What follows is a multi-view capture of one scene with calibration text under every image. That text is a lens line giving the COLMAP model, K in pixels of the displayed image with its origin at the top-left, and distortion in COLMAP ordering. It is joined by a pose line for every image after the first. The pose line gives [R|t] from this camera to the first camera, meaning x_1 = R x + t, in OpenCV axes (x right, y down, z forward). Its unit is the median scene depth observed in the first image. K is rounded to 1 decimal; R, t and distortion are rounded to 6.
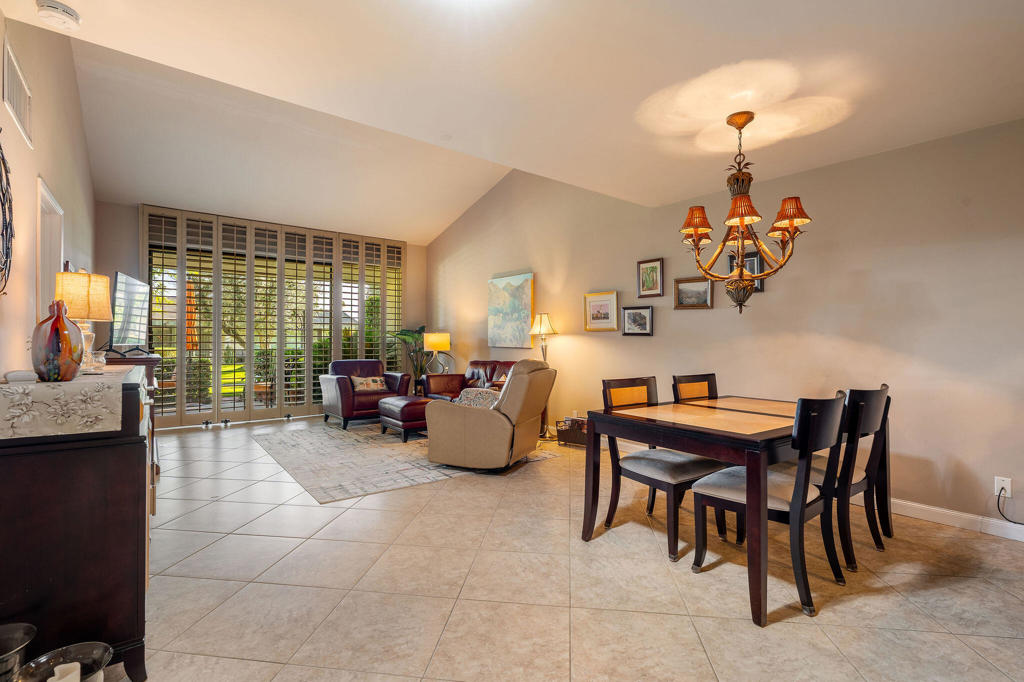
lens RADIAL K [[470.5, 0, 512.0], [0, 470.5, 341.0], [0, 0, 1]] dist [0.000414, 0.000241]
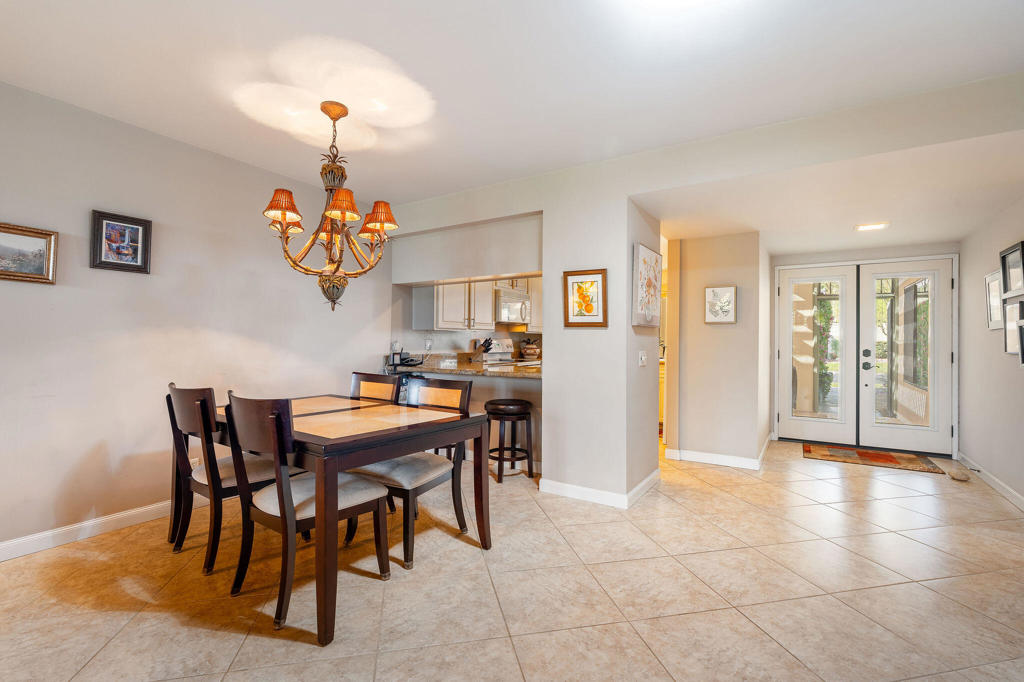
lens RADIAL K [[456.2, 0, 510.4], [0, 456.2, 339.0], [0, 0, 1]] dist [-0.003000, 0.000653]
pose [[-0.319637, 0.001241, 0.947539, -0.195524], [-0.009518, 0.999944, -0.004520, 0.000457], [-0.947492, -0.010463, -0.319607, 0.357515]]
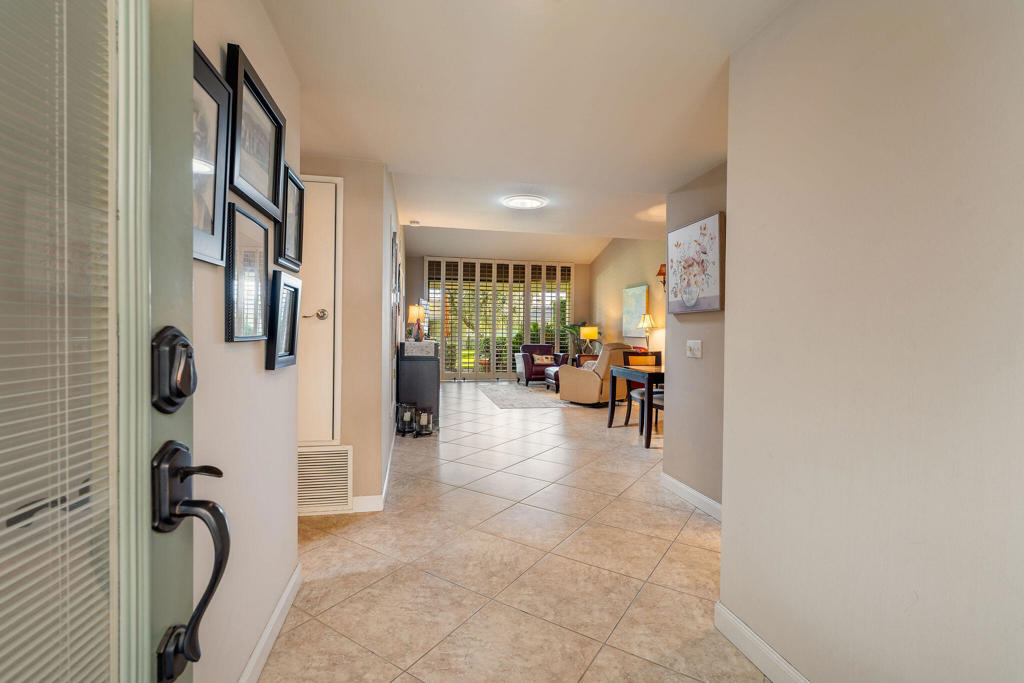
lens RADIAL K [[456.2, 0, 510.4], [0, 456.2, 339.5], [0, 0, 1]] dist [-0.003000, 0.000653]
pose [[0.898467, 0.011552, -0.438888, 0.261053], [-0.005698, 0.999876, 0.014653, 0.003358], [0.439003, -0.010665, 0.898422, -0.403343]]
